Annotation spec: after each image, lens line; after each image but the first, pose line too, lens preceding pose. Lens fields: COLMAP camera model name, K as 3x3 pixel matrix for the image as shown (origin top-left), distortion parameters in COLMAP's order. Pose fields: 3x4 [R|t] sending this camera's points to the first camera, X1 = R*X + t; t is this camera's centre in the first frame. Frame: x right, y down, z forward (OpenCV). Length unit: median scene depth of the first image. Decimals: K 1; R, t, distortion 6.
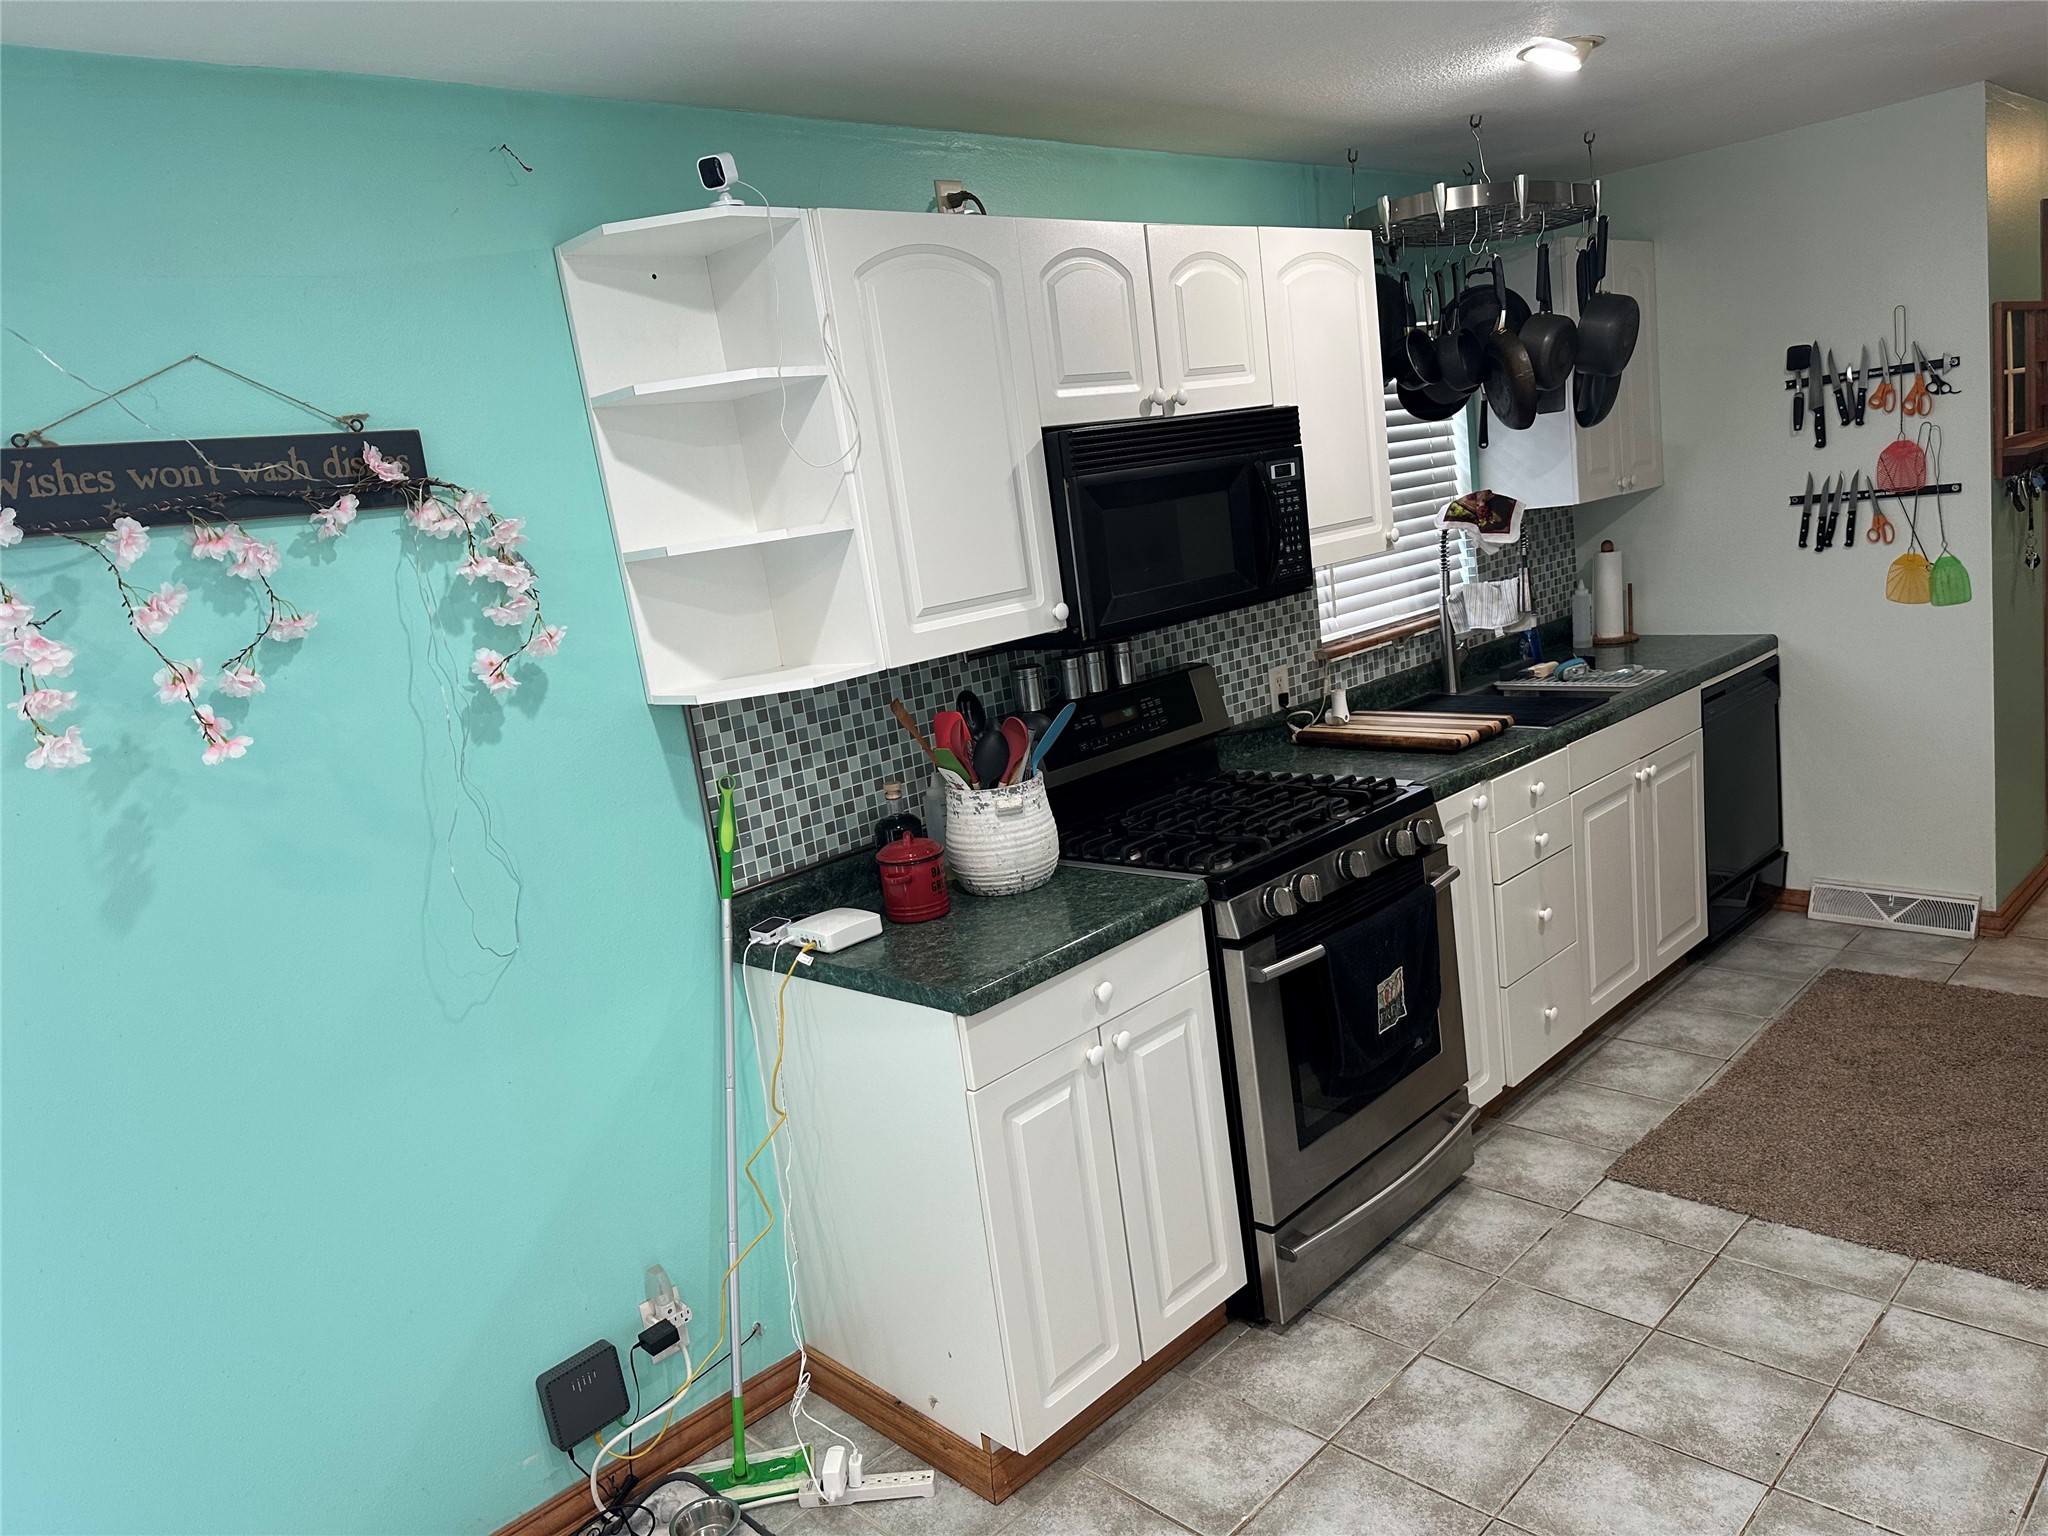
lens RADIAL K [[1444.0, 0, 1023.7], [0, 1444.0, 772.6], [0, 0, 1]] dist [0.149945, -0.191207]
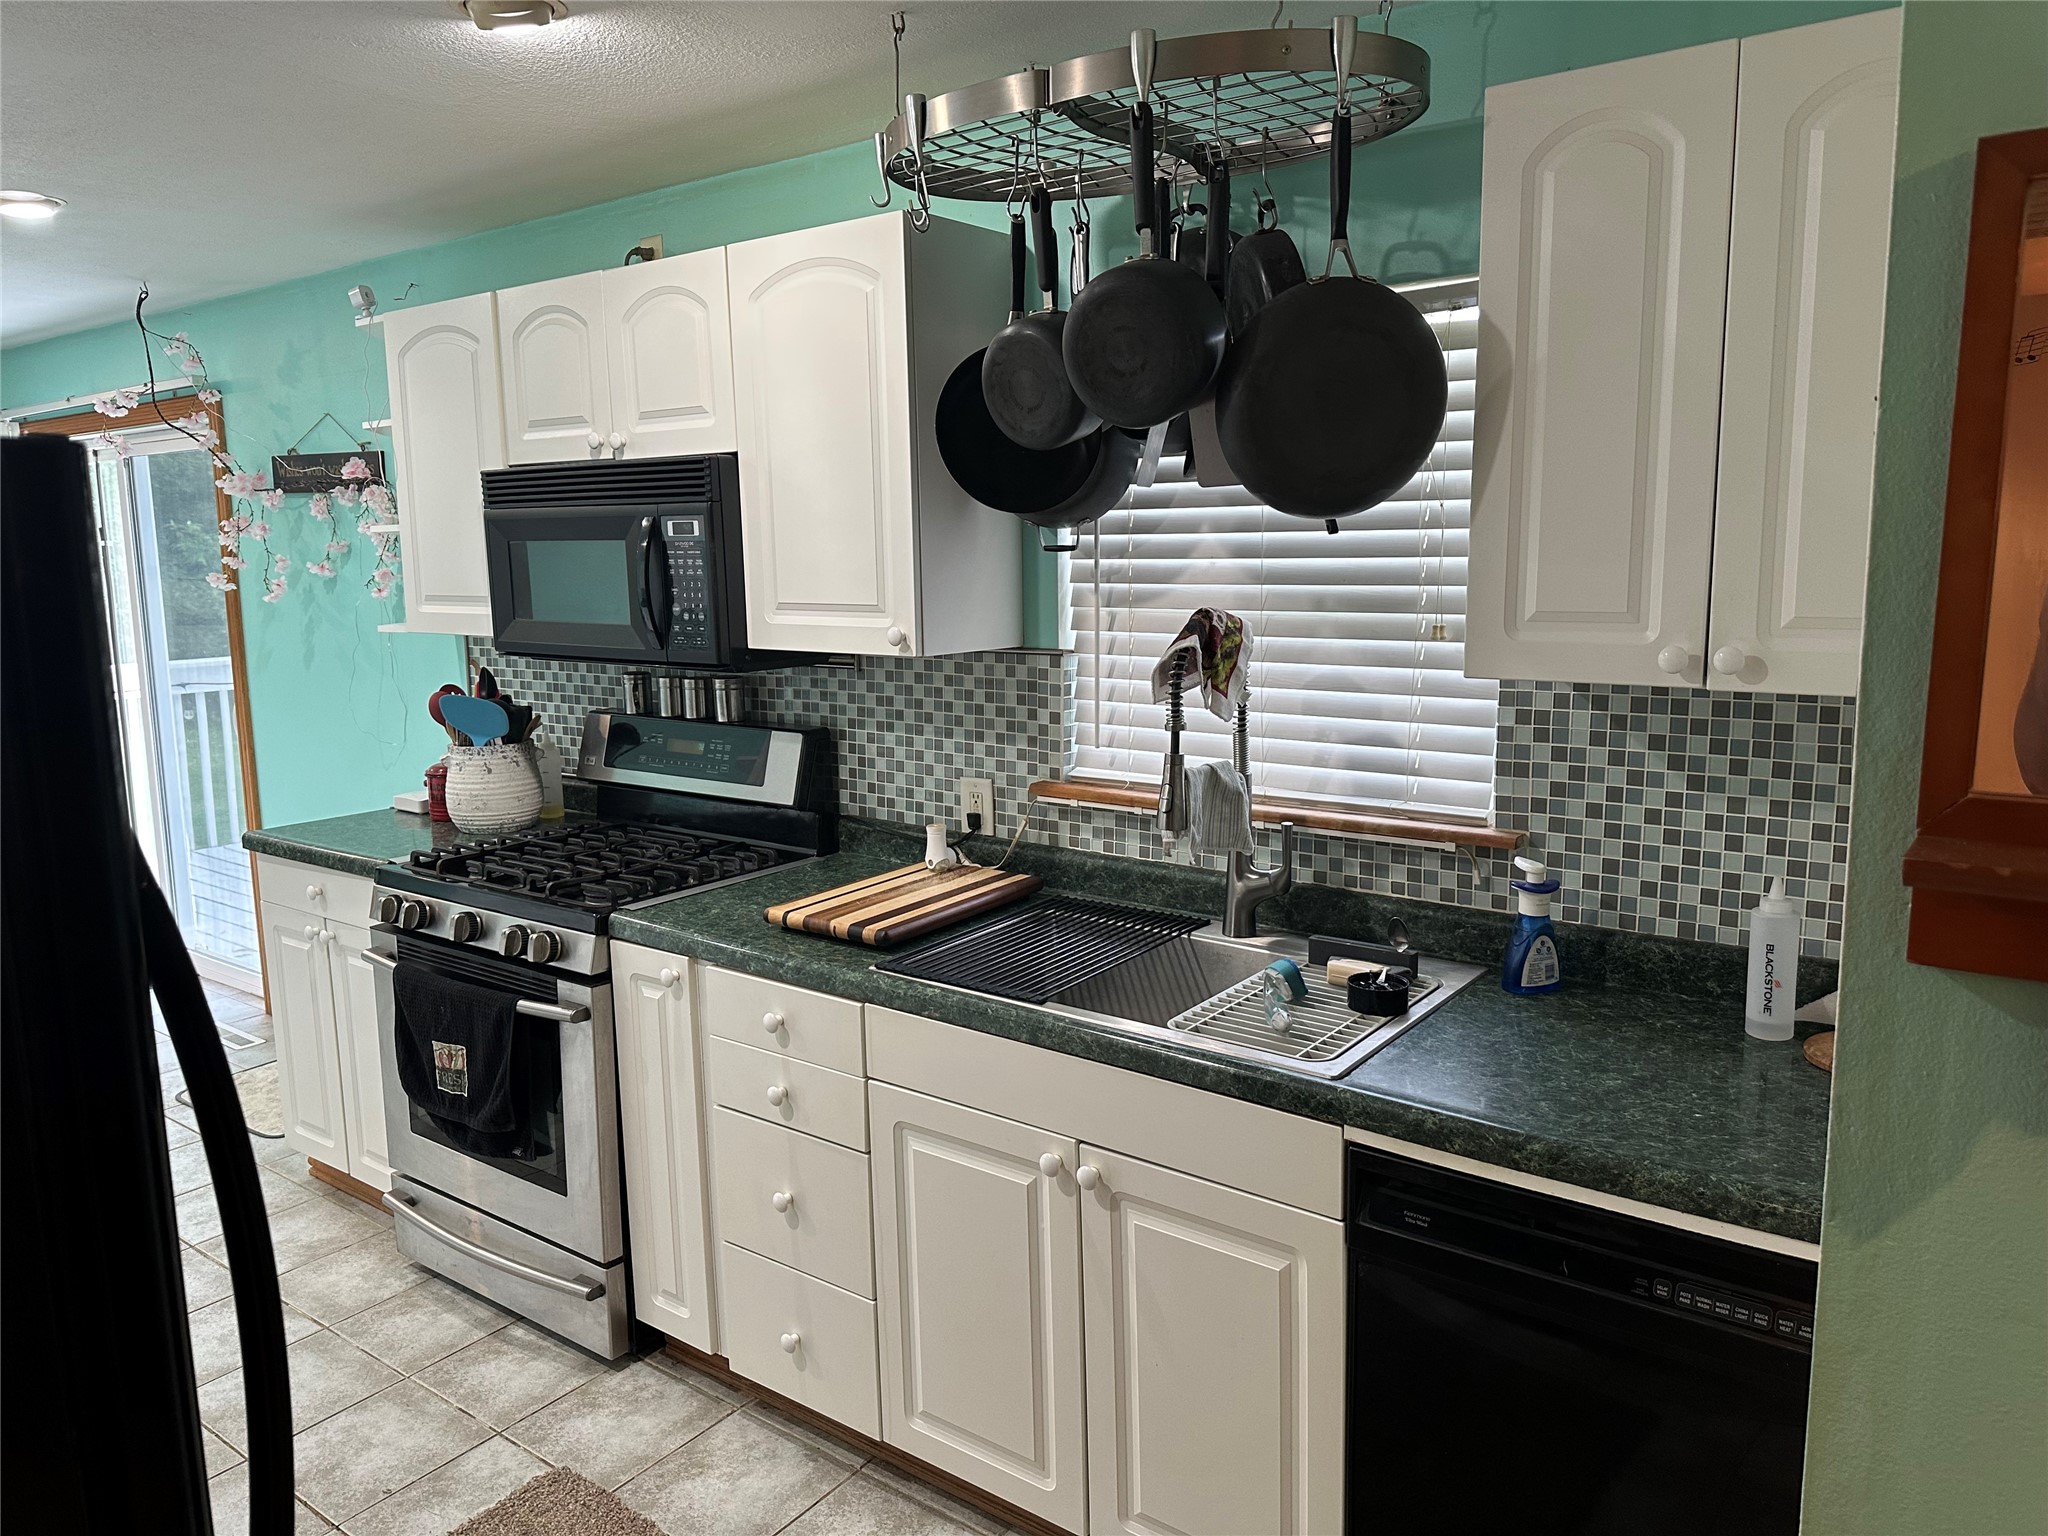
lens RADIAL K [[1444.0, 0, 1023.7], [0, 1444.0, 772.6], [0, 0, 1]] dist [0.149945, -0.191207]
pose [[0.132687, 0.296703, -0.945707, 0.925243], [-0.176746, 0.945933, 0.271975, -0.296083], [0.975272, 0.131063, 0.177954, 0.911496]]
